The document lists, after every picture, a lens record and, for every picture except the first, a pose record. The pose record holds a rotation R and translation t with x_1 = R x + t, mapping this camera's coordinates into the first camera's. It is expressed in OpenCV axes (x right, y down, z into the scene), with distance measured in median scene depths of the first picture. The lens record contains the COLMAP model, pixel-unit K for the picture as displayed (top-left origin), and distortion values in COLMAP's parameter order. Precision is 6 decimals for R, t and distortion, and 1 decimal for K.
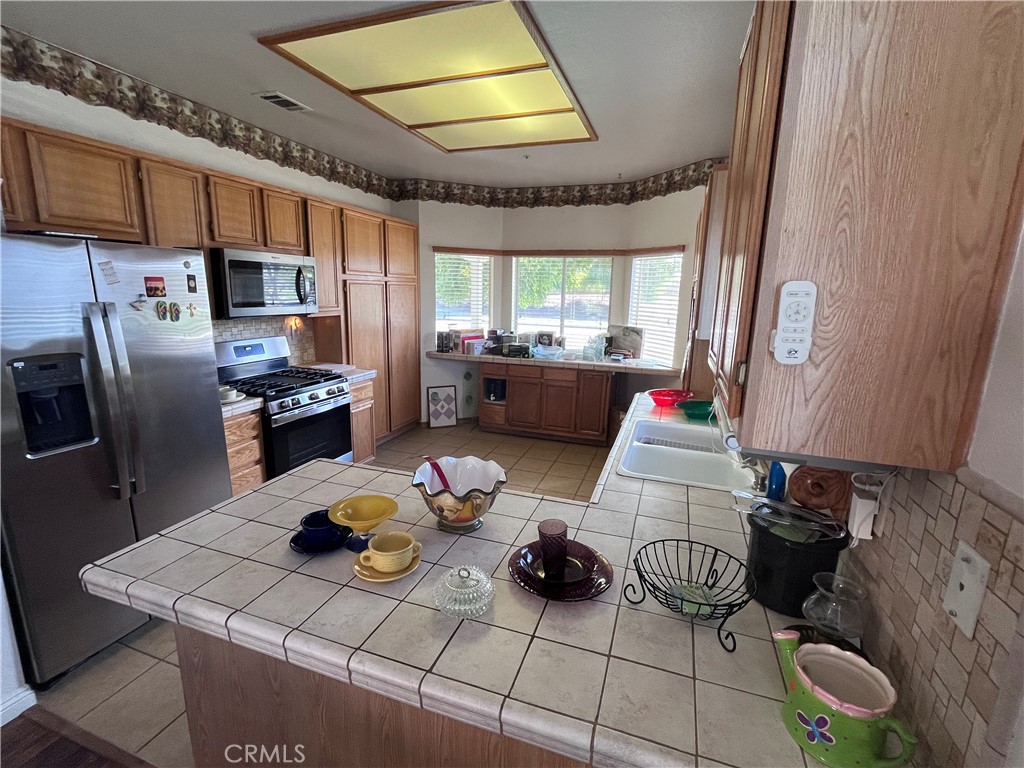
lens RADIAL K [[466.1, 0, 512.0], [0, 466.1, 384.0], [0, 0, 1]] dist [-0.002601, 0.001375]
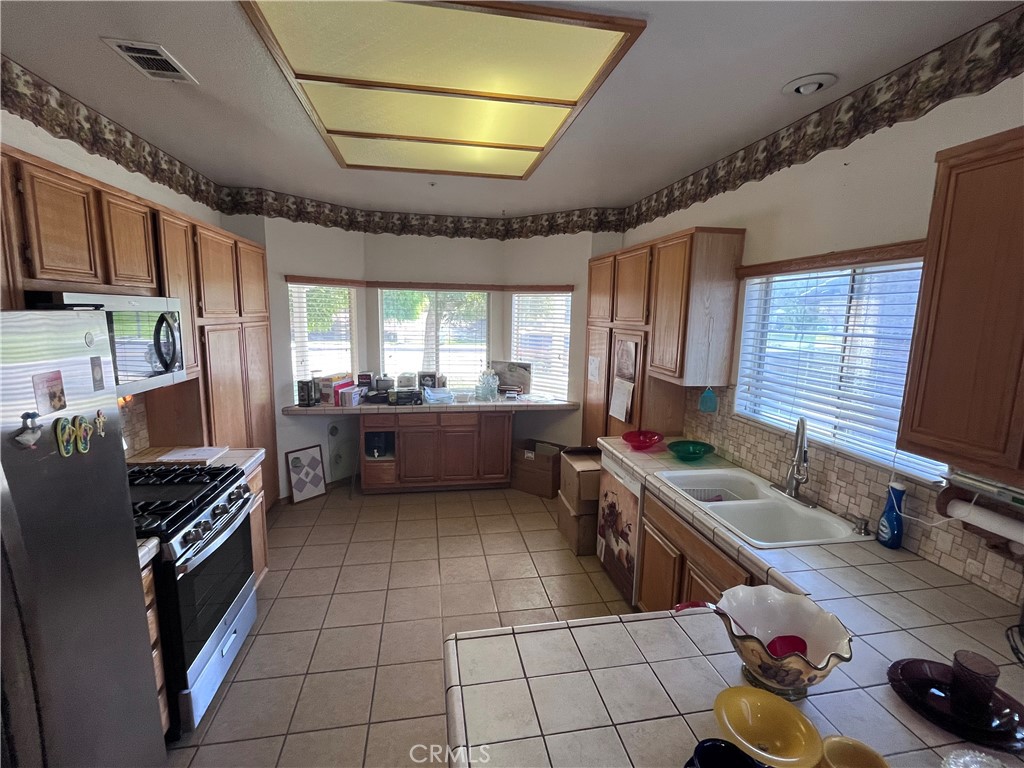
lens RADIAL K [[466.1, 0, 512.0], [0, 466.1, 384.0], [0, 0, 1]] dist [-0.002601, 0.001375]
pose [[0.869980, -0.080503, 0.486471, -0.242767], [0.097396, 0.995200, -0.009489, -0.069102], [-0.483373, 0.055635, 0.873645, 0.139304]]
